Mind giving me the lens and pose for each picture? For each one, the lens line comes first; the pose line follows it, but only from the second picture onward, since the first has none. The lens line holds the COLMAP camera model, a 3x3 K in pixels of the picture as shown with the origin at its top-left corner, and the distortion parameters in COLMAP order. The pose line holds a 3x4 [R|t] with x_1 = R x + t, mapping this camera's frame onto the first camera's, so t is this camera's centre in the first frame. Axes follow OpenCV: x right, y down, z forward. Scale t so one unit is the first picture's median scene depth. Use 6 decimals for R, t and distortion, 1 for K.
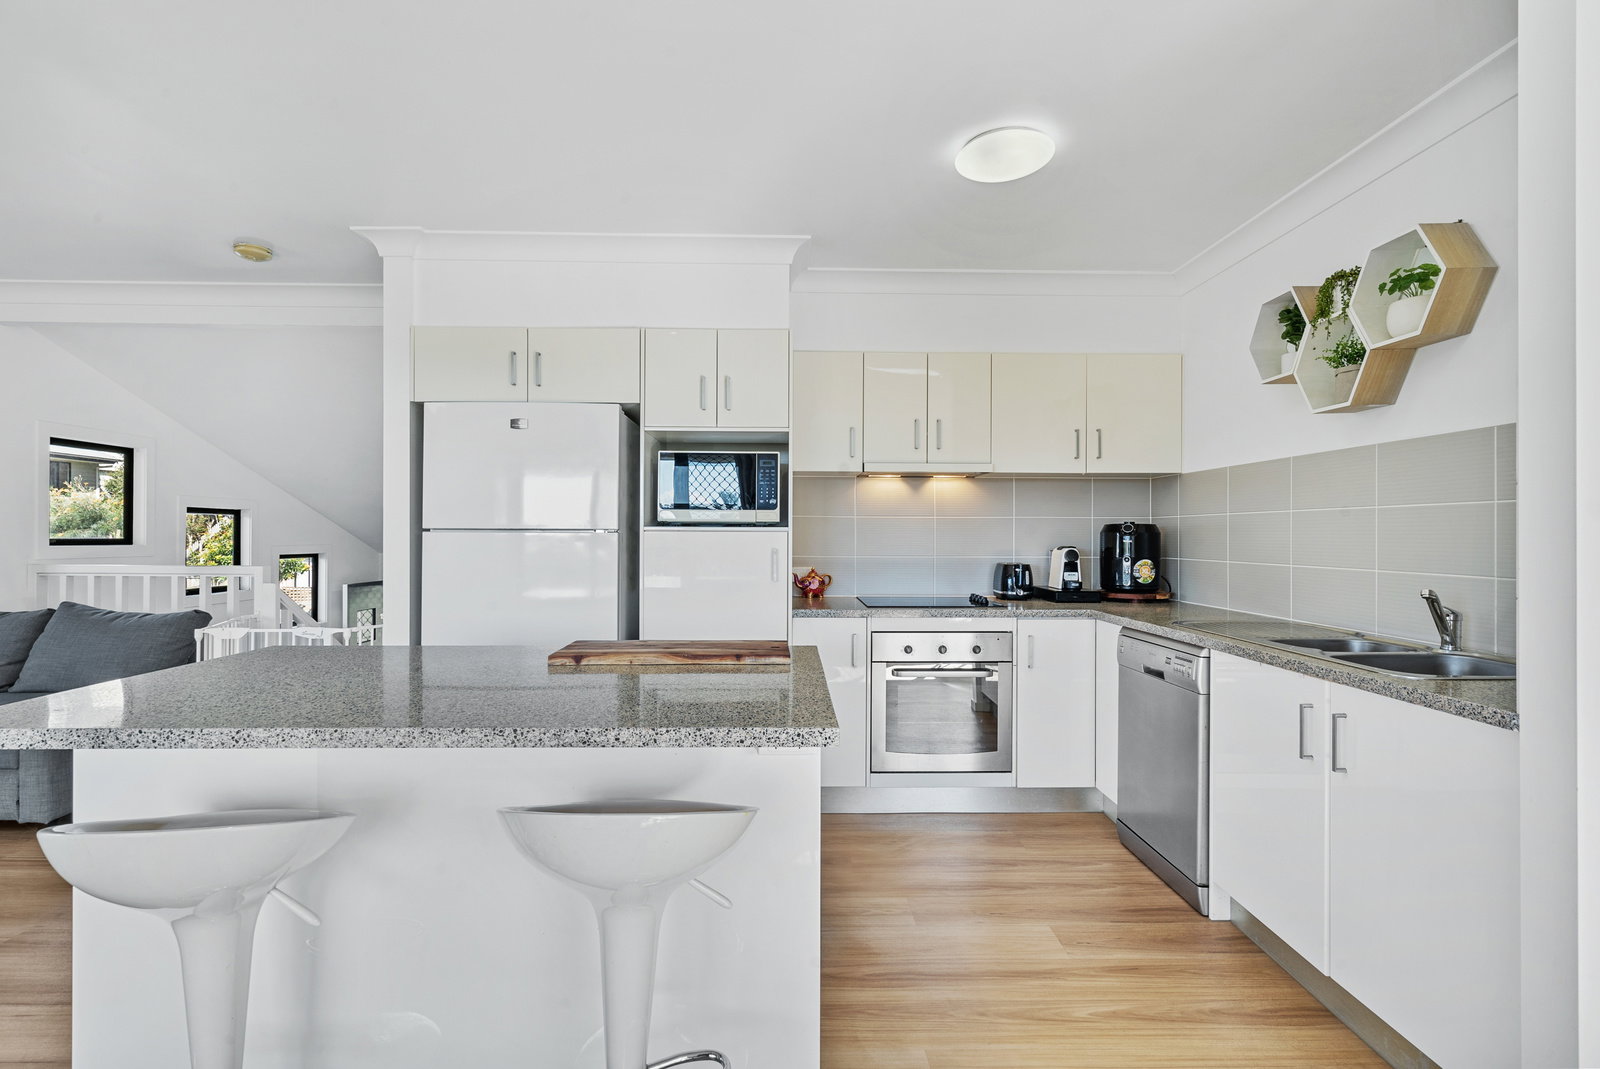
lens RADIAL K [[768.4, 0, 802.3], [0, 768.4, 536.6], [0, 0, 1]] dist [-0.004091, 0.000703]
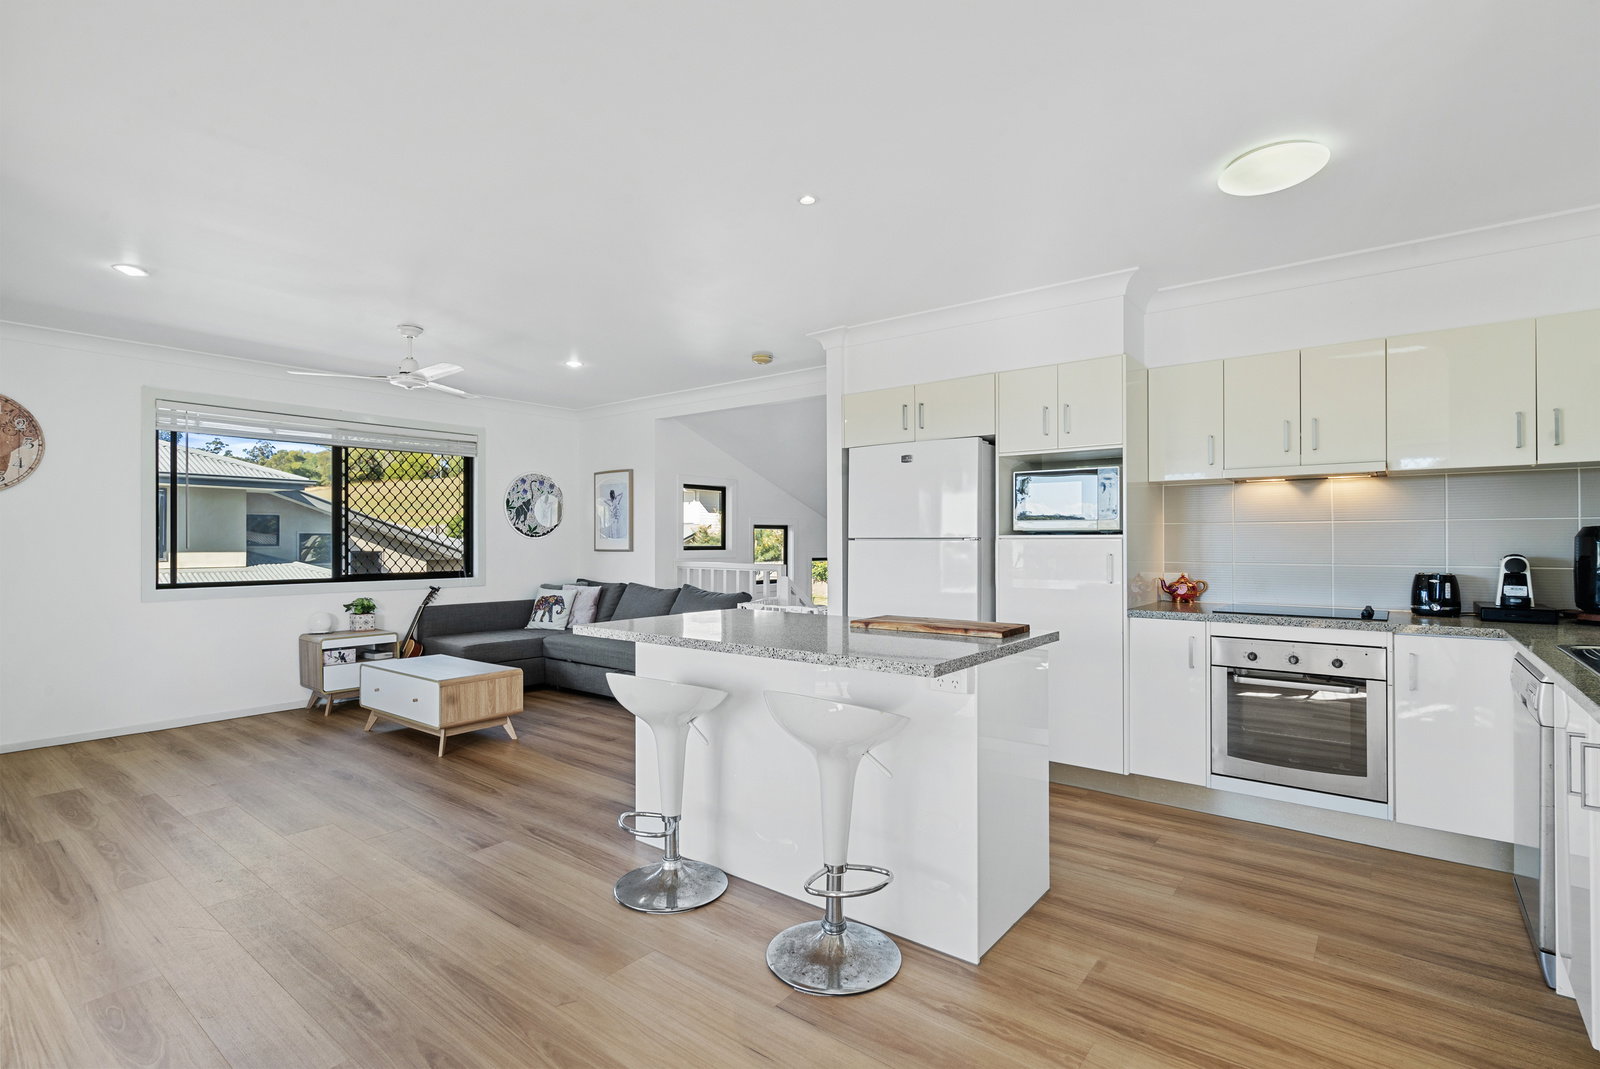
lens RADIAL K [[768.4, 0, 784.8], [0, 768.4, 539.5], [0, 0, 1]] dist [-0.004091, 0.000703]
pose [[0.763165, -0.005974, -0.646176, 0.285763], [0.001990, 0.999974, -0.006895, 0.001178], [0.646201, 0.003976, 0.763157, -0.131979]]
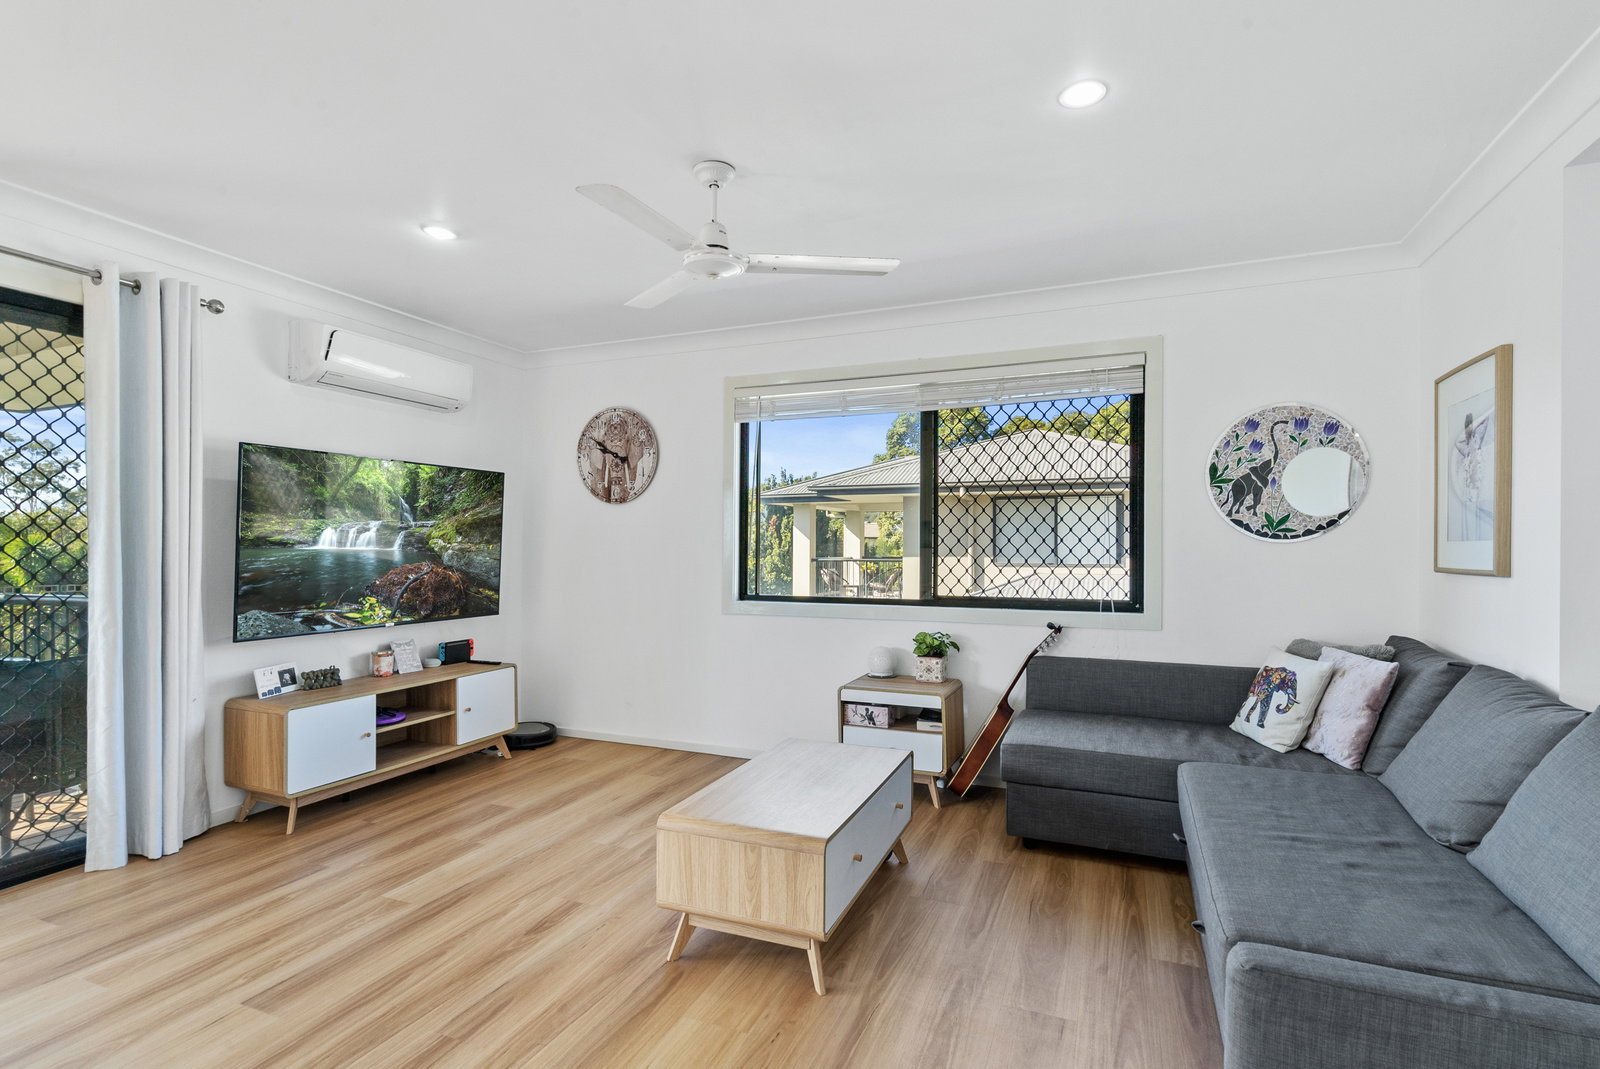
lens RADIAL K [[768.4, 0, 798.6], [0, 768.4, 556.7], [0, 0, 1]] dist [-0.004091, 0.000703]
pose [[-0.392944, 0.007371, -0.919533, -0.387871], [-0.004537, 0.999940, 0.009955, -0.004826], [0.919551, 0.008083, -0.392887, 0.795856]]
